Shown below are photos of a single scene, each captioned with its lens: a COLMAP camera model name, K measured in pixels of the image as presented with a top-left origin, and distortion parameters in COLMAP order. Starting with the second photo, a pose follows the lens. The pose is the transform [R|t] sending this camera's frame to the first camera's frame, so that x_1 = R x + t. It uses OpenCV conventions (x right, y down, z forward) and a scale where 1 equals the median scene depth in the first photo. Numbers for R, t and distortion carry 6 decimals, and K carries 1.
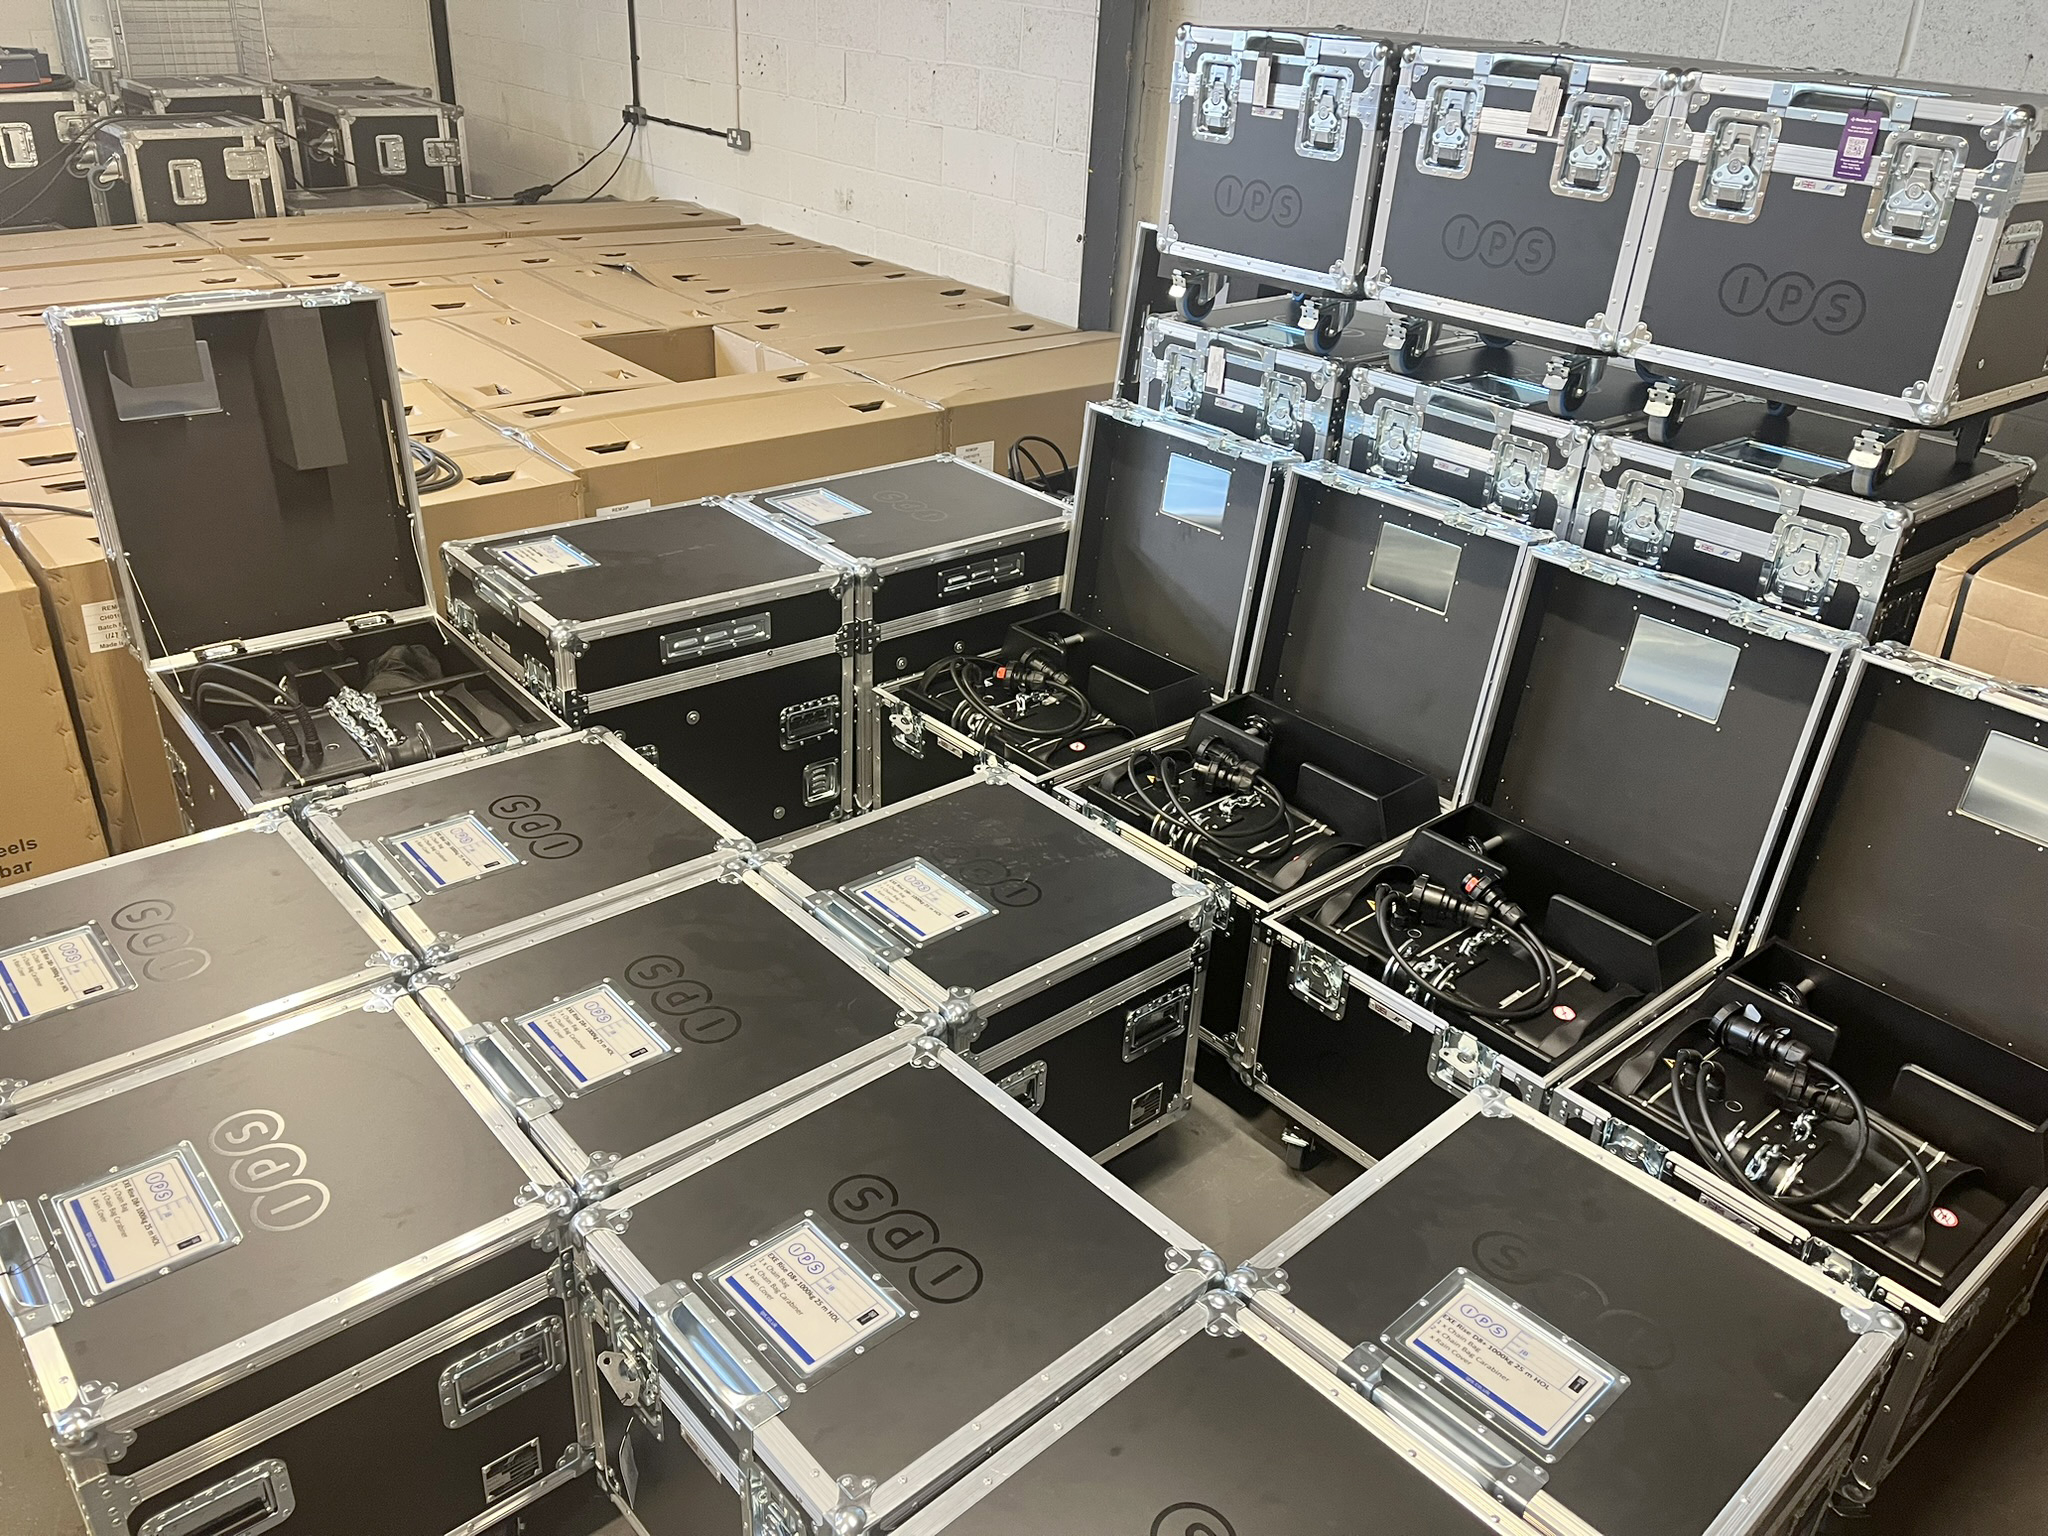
lens RADIAL K [[1548.7, 0, 1024.0], [0, 1548.7, 768.0], [0, 0, 1]] dist [-0.010583, -0.068582]
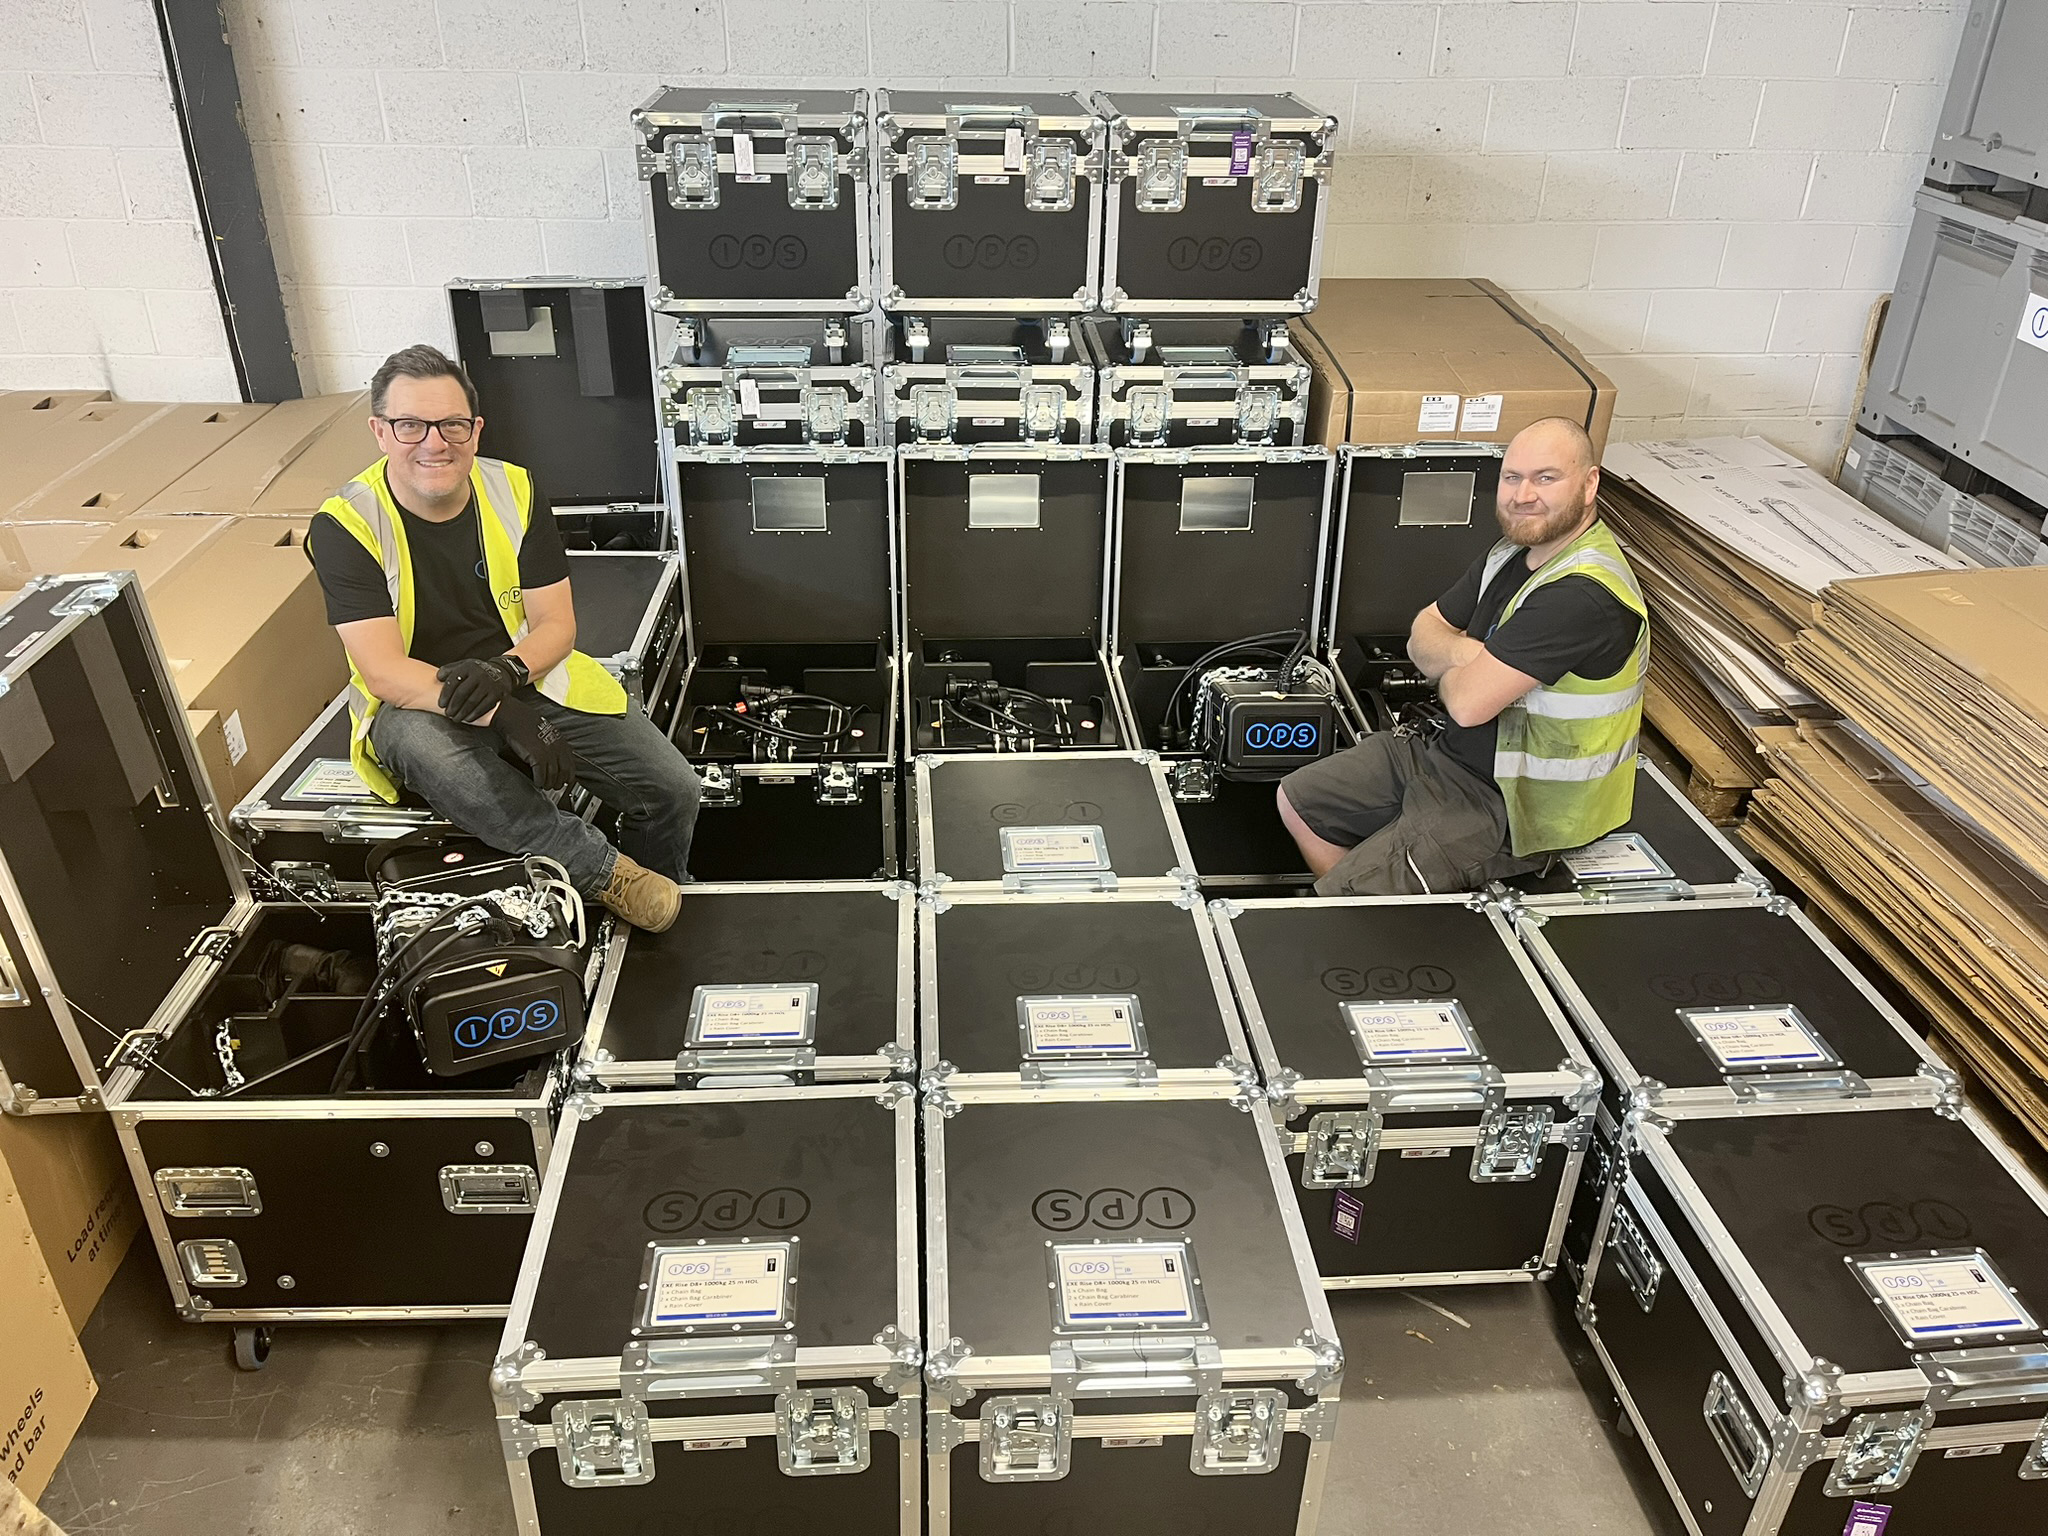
lens RADIAL K [[1548.7, 0, 1024.0], [0, 1548.7, 768.0], [0, 0, 1]] dist [-0.010583, -0.068582]
pose [[0.586963, -0.428088, 0.687179, -0.843549], [0.375049, 0.895982, 0.237812, -0.260617], [-0.717504, 0.118139, 0.686463, 0.108517]]
